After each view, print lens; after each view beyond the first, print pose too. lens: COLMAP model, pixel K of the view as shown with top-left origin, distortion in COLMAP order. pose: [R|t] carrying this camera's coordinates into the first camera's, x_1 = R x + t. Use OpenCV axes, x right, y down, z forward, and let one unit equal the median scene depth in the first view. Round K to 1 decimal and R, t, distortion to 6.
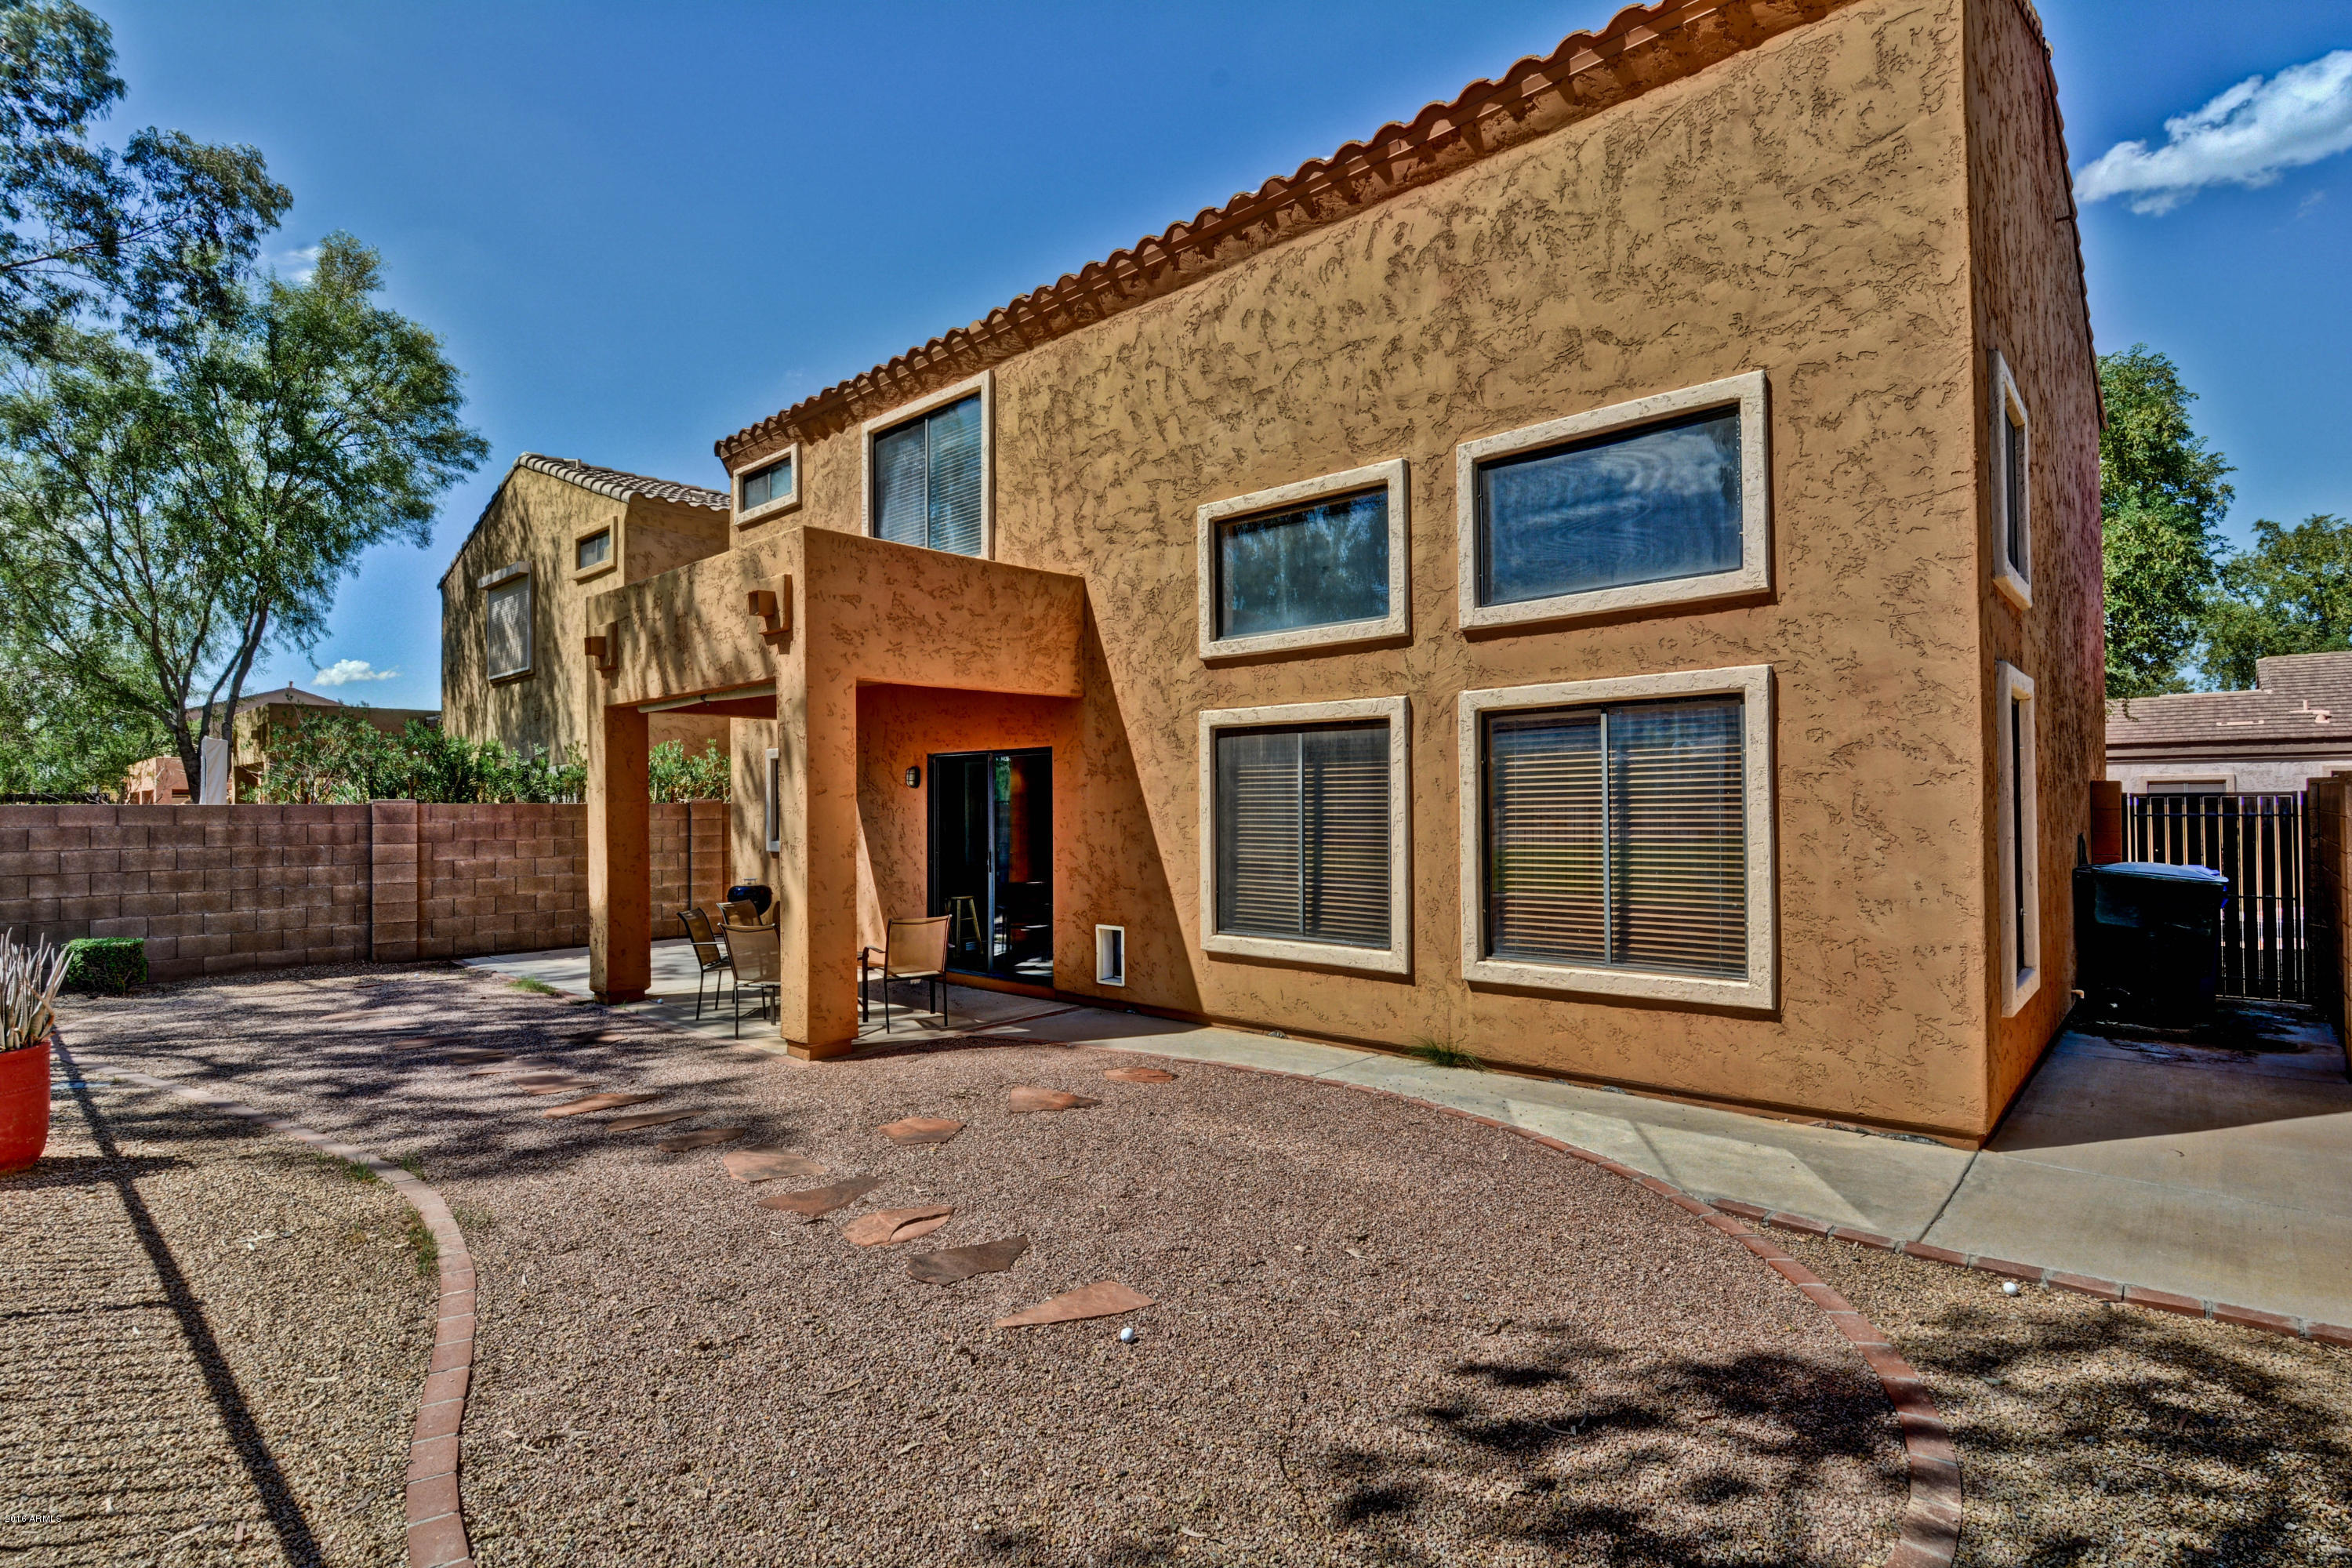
lens RADIAL K [[1129.3, 0, 1179.8], [0, 1129.3, 777.8], [0, 0, 1]] dist [-0.007205, -0.001215]
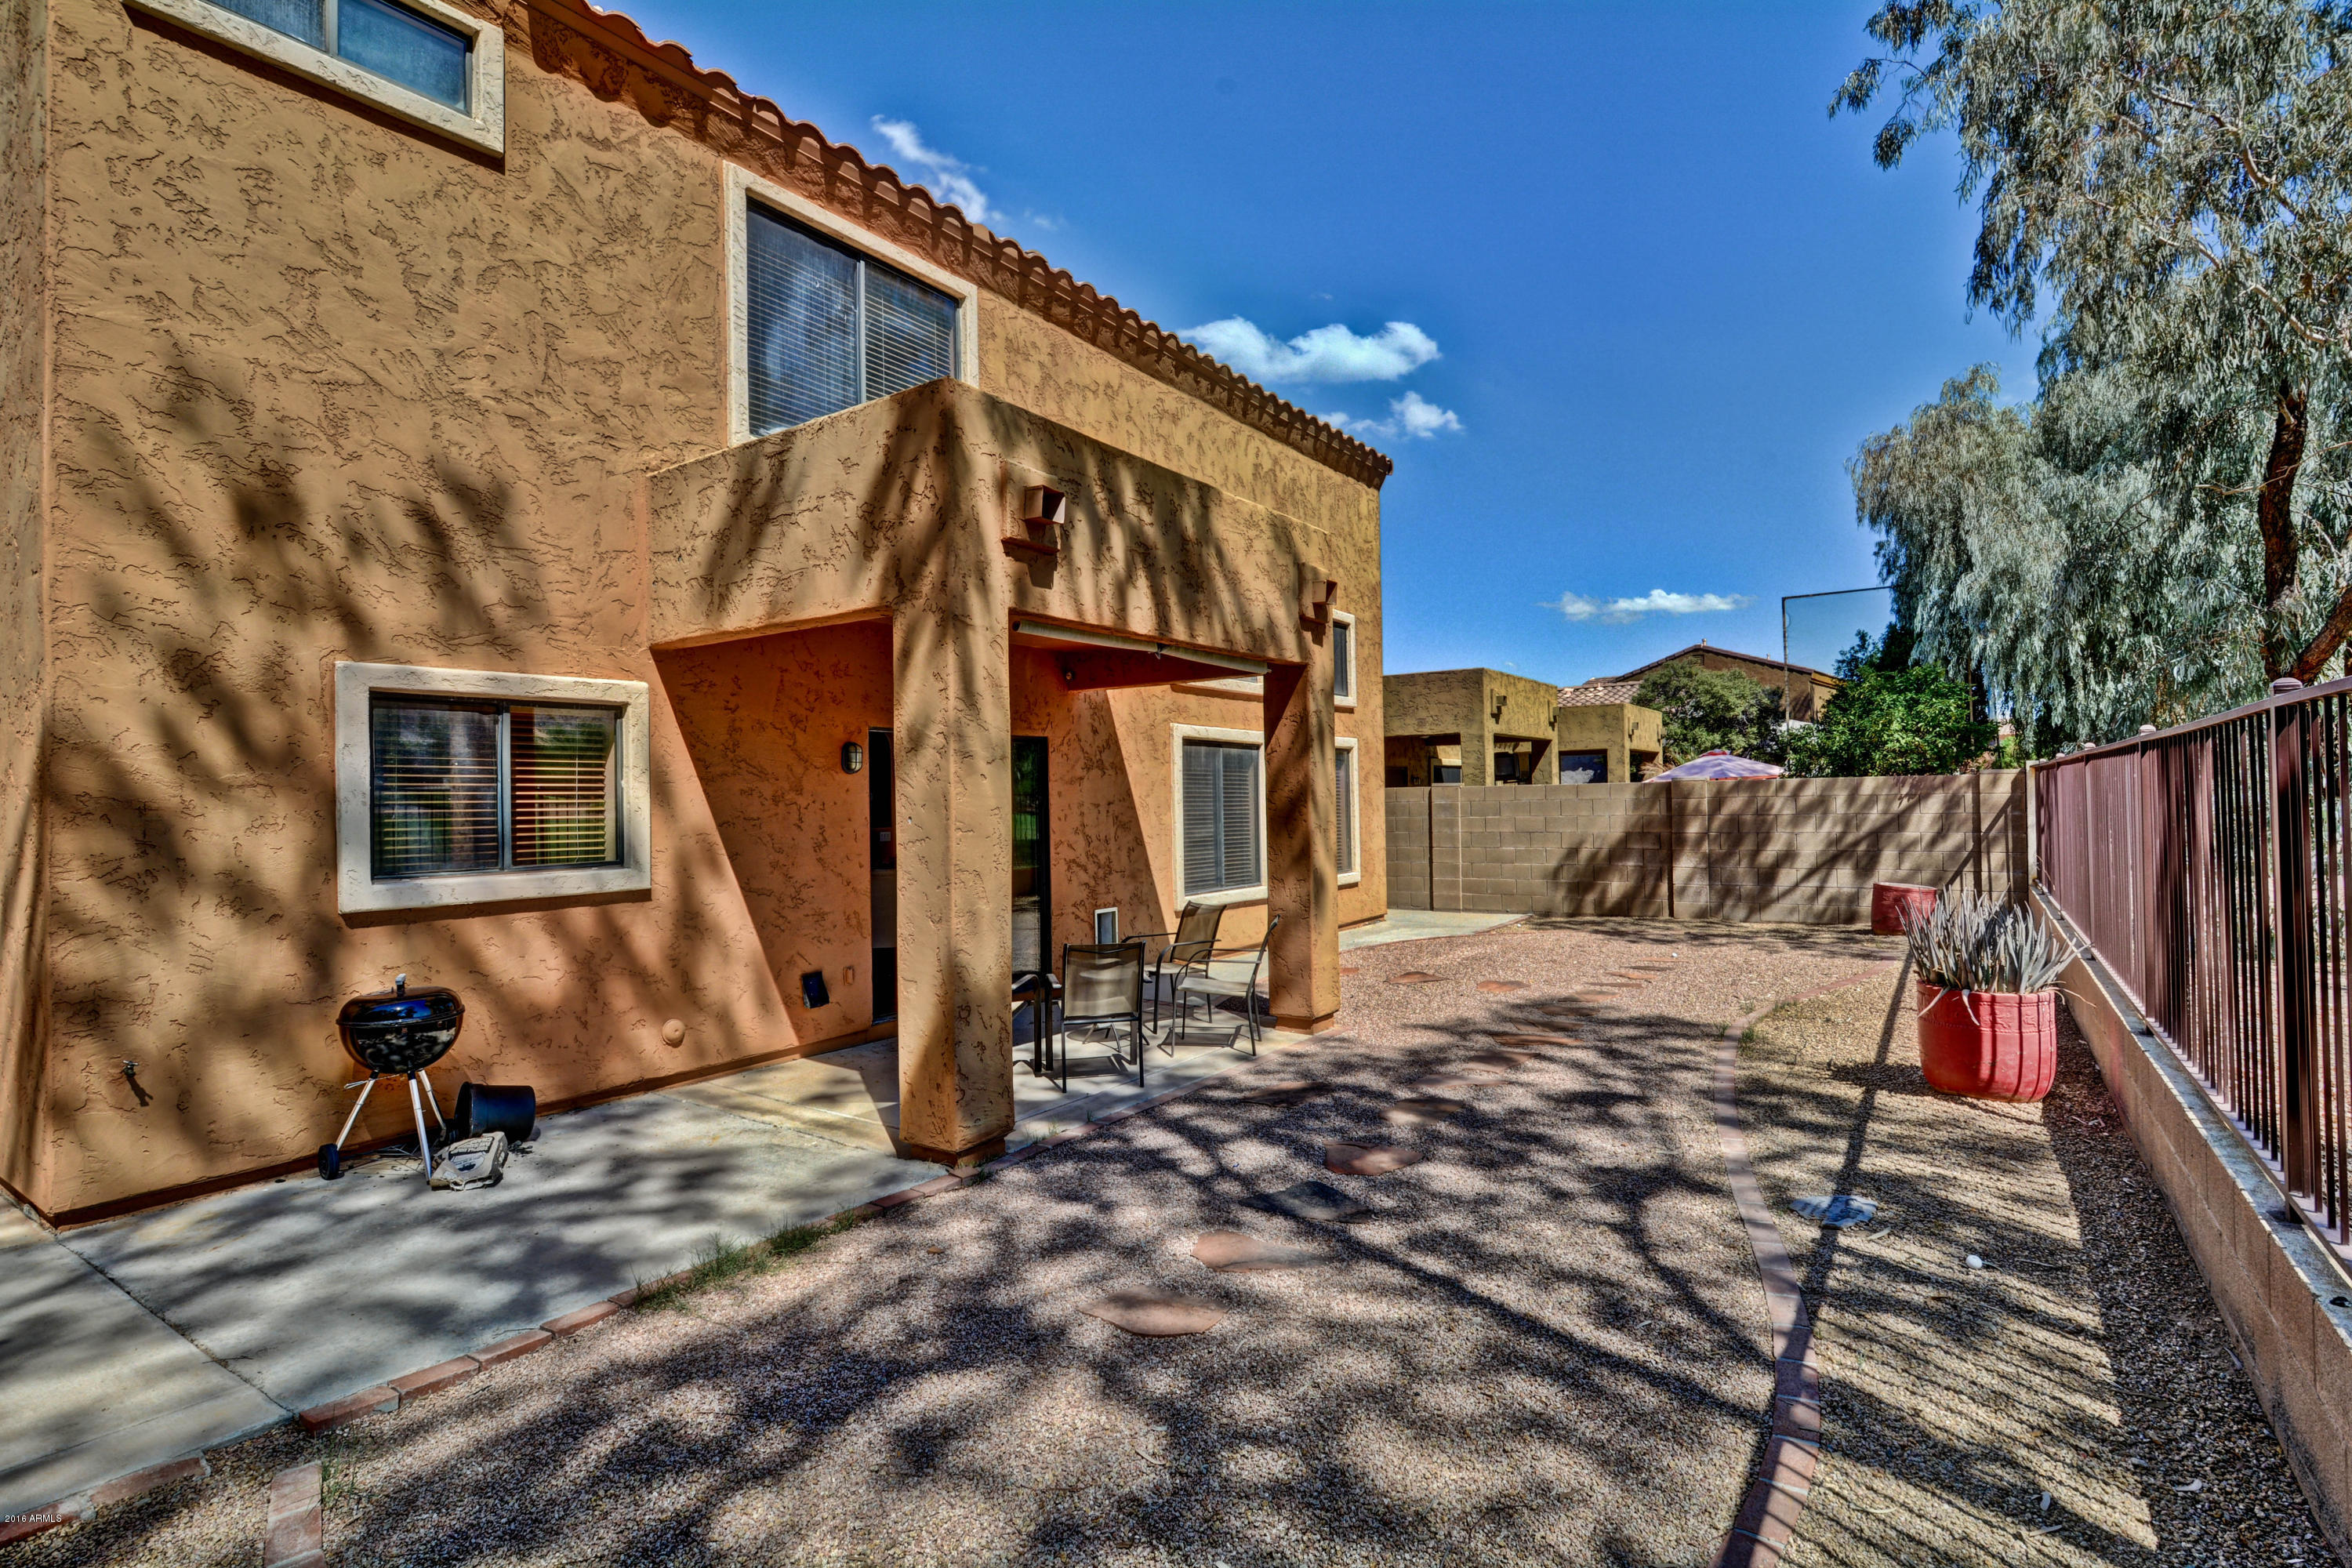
lens RADIAL K [[1129.3, 0, 1175.3], [0, 1129.3, 775.5], [0, 0, 1]] dist [-0.007205, -0.001215]
pose [[-0.140043, 0.028337, 0.989740, -1.184839], [-0.006440, 0.999543, -0.029529, 0.036000], [-0.990125, -0.010509, -0.139796, 1.119236]]
